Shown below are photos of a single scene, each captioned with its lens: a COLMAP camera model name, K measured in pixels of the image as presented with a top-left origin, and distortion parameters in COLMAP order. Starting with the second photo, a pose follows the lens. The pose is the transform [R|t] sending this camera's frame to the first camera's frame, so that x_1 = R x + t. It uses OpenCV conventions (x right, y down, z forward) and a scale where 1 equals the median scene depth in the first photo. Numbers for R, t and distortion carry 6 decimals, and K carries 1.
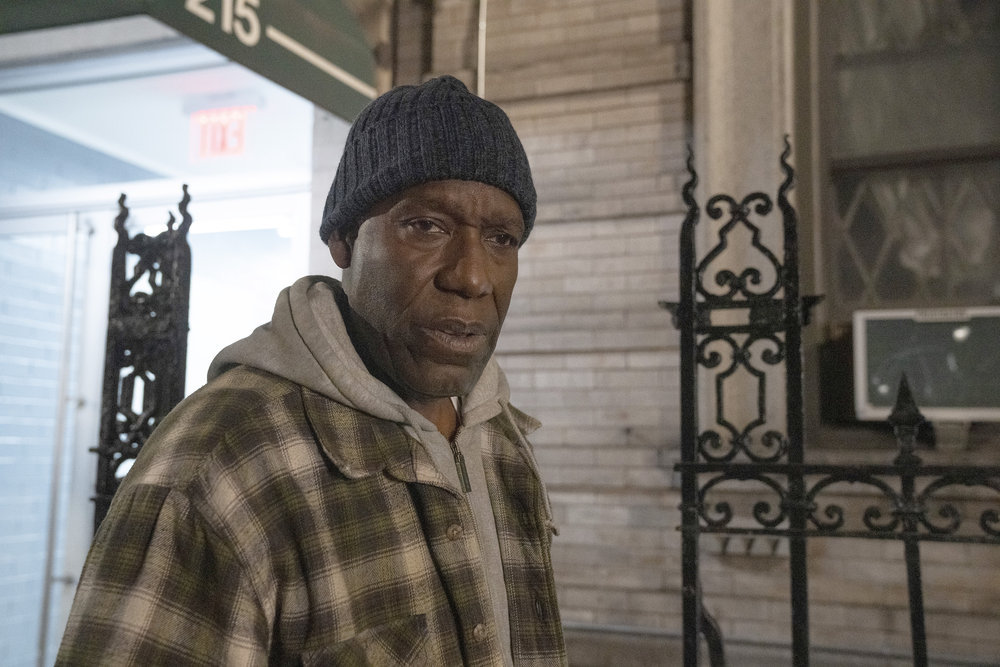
lens RADIAL K [[1076.8, 0, 500.8], [0, 1076.8, 326.5], [0, 0, 1]] dist [0.093052, 0.000000]
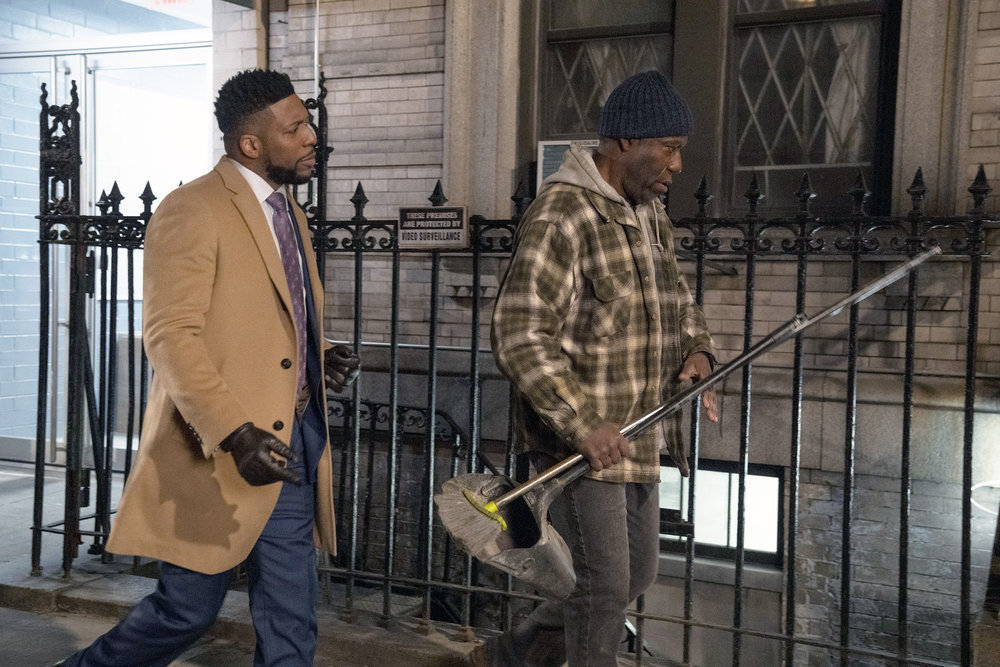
lens RADIAL K [[1264.6, 0, 494.1], [0, 1264.6, 337.4], [0, 0, 1]] dist [0.128623, 0.000000]
pose [[0.993728, 0.015123, -0.110796, 0.458745], [0.003358, 0.986330, 0.164747, -0.034884], [0.111773, -0.164086, 0.980093, -0.793138]]
